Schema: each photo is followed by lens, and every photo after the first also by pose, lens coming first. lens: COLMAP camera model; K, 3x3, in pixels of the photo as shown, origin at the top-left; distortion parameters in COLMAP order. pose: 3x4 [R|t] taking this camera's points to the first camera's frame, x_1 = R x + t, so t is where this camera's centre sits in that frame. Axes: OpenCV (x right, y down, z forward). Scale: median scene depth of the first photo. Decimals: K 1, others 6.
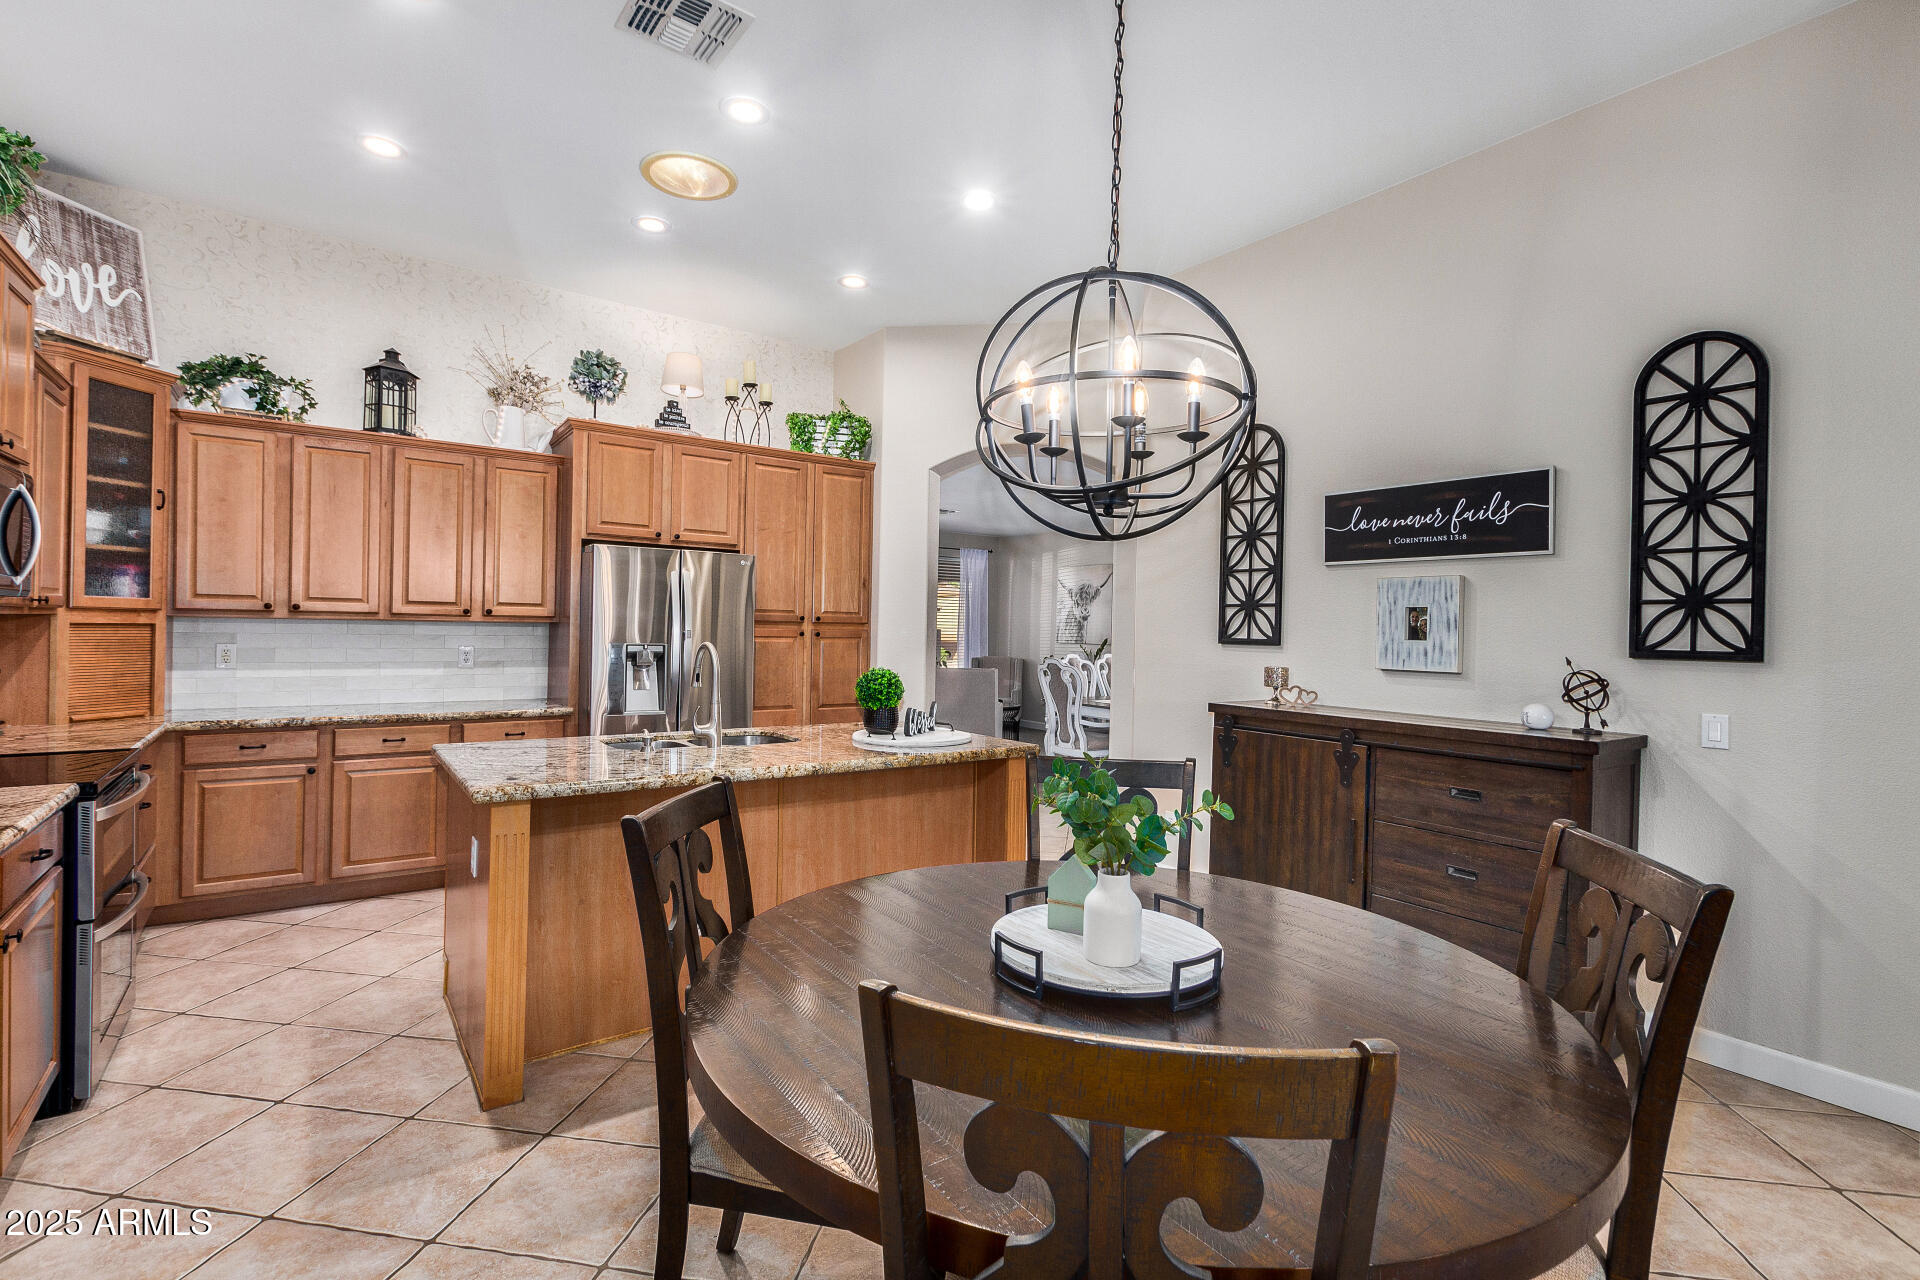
lens RADIAL K [[874.5, 0, 958.0], [0, 874.5, 634.3], [0, 0, 1]] dist [-0.001136, 0.000162]
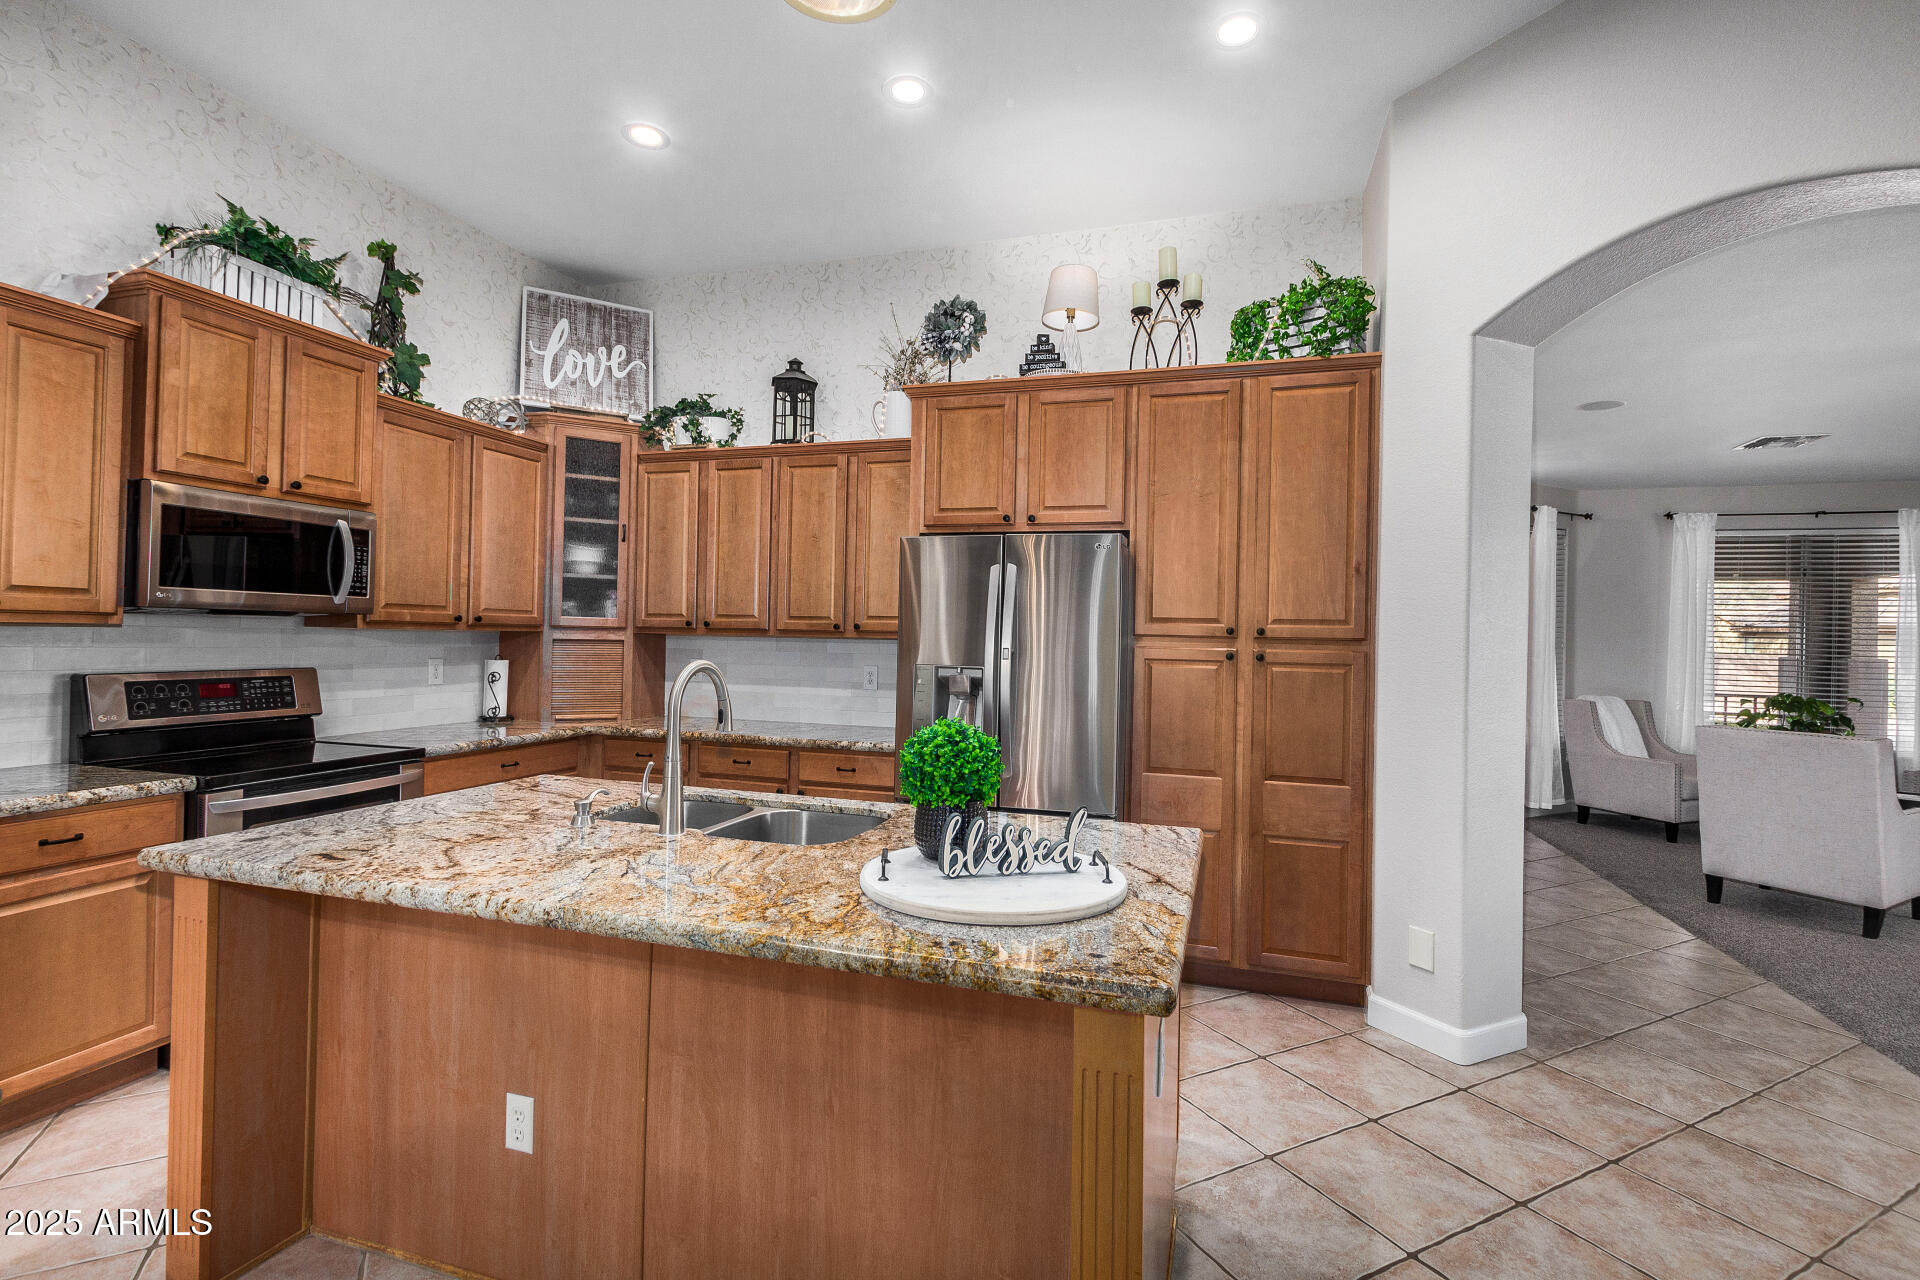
lens RADIAL K [[874.5, 0, 960.6], [0, 874.5, 633.3], [0, 0, 1]] dist [-0.001136, 0.000162]
pose [[0.596121, -0.012789, -0.802793, 0.249891], [-0.014736, 0.999530, -0.026865, 0.003003], [0.802759, 0.027845, 0.595653, 0.598995]]
